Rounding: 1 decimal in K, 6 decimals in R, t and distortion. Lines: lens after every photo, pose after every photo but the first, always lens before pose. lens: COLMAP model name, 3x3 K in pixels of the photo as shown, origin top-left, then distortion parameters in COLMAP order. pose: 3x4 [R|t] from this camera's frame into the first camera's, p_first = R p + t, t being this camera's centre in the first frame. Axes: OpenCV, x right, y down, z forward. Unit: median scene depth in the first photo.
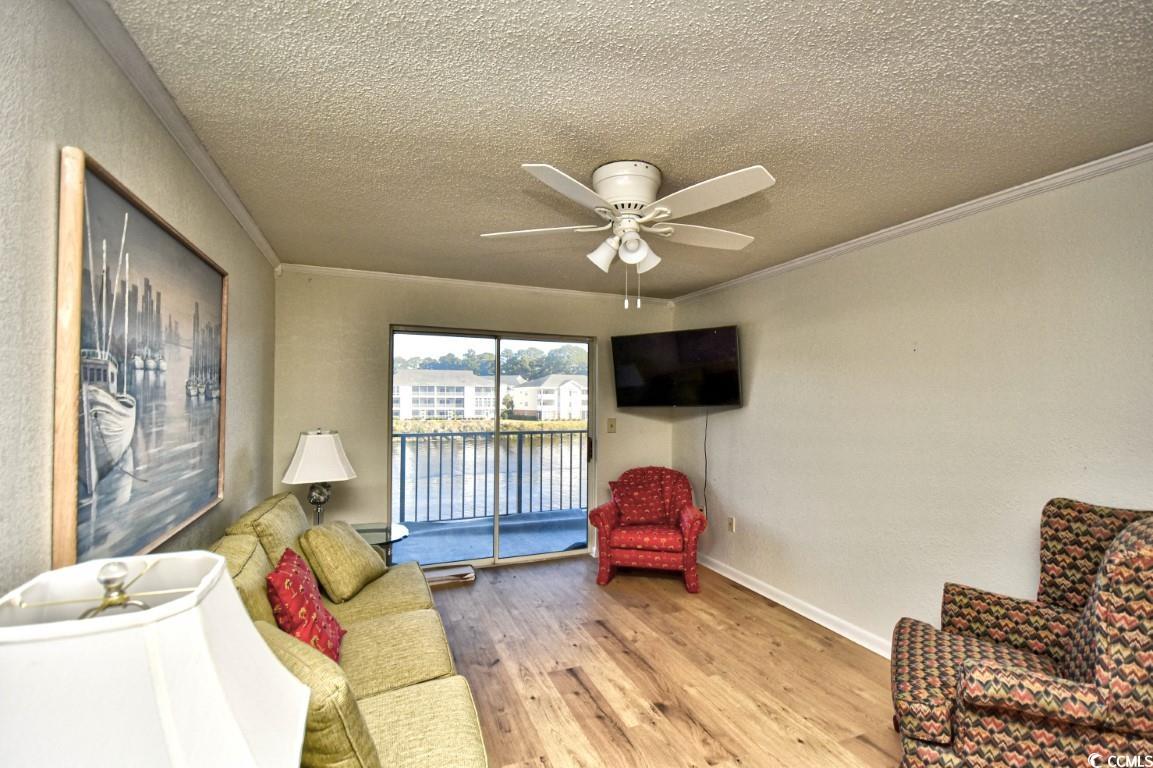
lens RADIAL K [[513.1, 0, 573.3], [0, 513.1, 393.6], [0, 0, 1]] dist [0.016237, -0.017885]
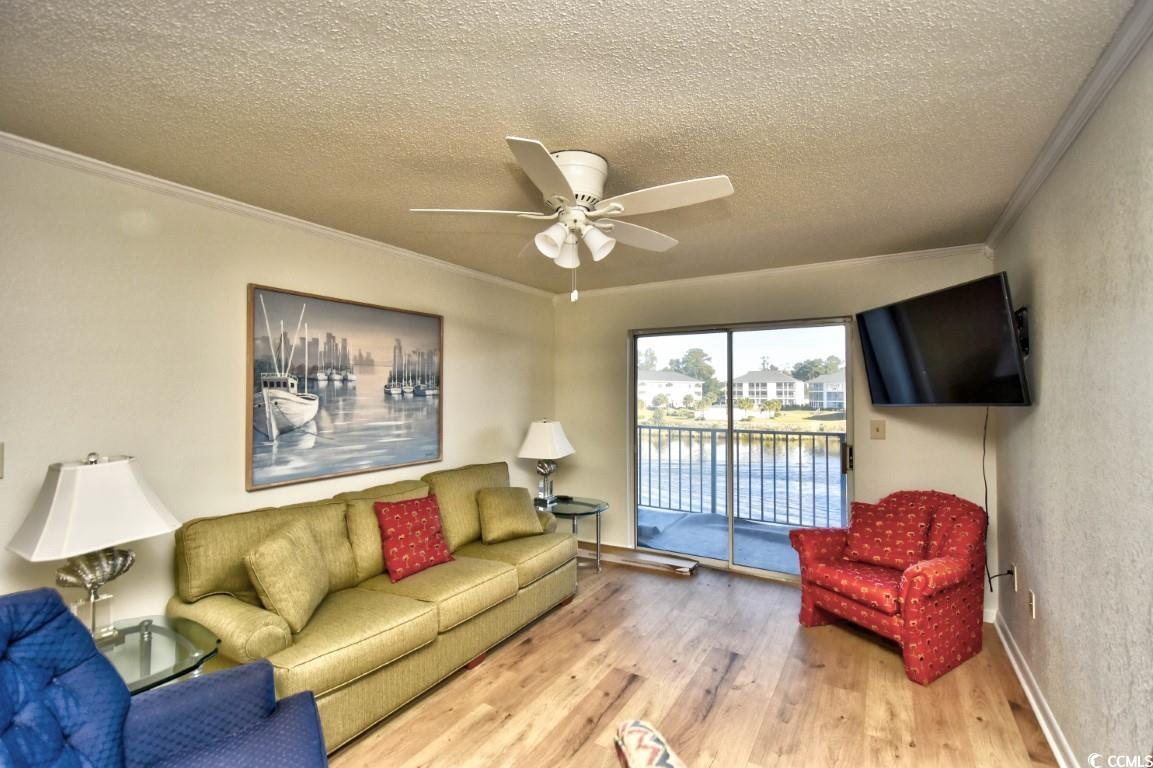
lens RADIAL K [[503.0, 0, 576.5], [0, 503.0, 384.0], [0, 0, 1]] dist [0.002757, -0.000233]
pose [[0.601766, -0.022056, -0.798368, 0.777605], [0.011889, 0.999755, -0.018659, 0.007916], [0.798584, 0.001736, 0.601881, 0.387052]]
